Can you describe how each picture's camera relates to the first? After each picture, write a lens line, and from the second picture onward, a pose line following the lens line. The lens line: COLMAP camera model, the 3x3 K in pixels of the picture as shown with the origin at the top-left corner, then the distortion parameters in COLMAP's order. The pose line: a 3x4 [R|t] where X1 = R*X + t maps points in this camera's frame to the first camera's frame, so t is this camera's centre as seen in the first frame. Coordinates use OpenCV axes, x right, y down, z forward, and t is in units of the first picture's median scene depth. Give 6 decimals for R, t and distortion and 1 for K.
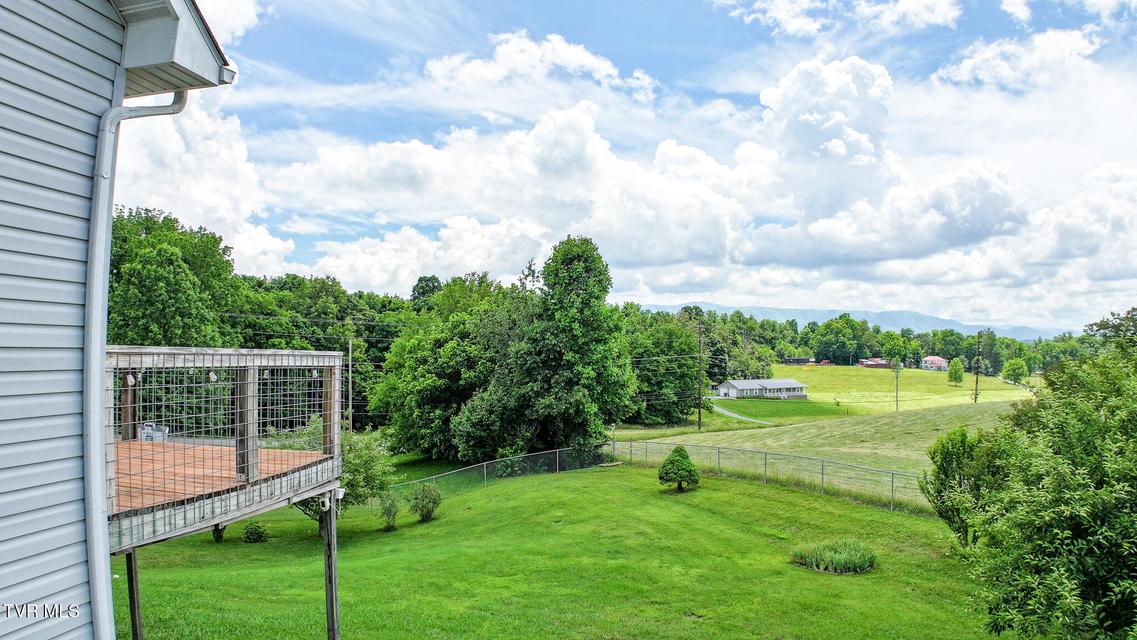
lens RADIAL K [[707.0, 0, 570.6], [0, 707.0, 319.2], [0, 0, 1]] dist [-0.173877, 0.022797]
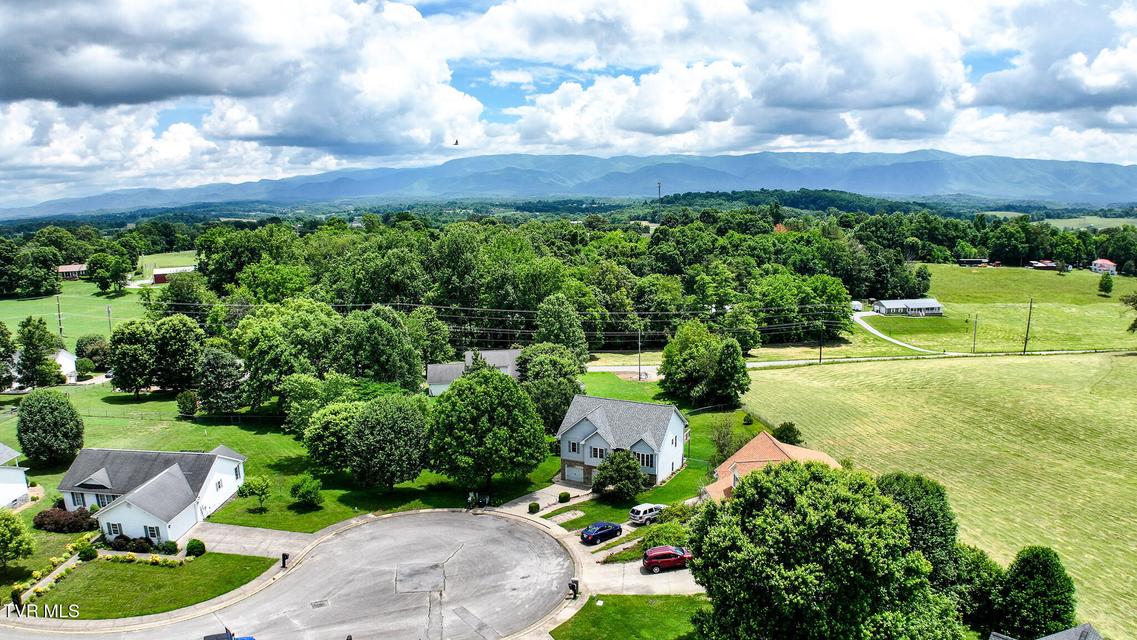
lens RADIAL K [[707.0, 0, 568.7], [0, 707.0, 319.0], [0, 0, 1]] dist [-0.173877, 0.022797]
pose [[0.953200, 0.028742, -0.300972, 0.027547], [0.035169, 0.978172, 0.204798, -0.092453], [0.300289, -0.205798, 0.931383, -0.225295]]
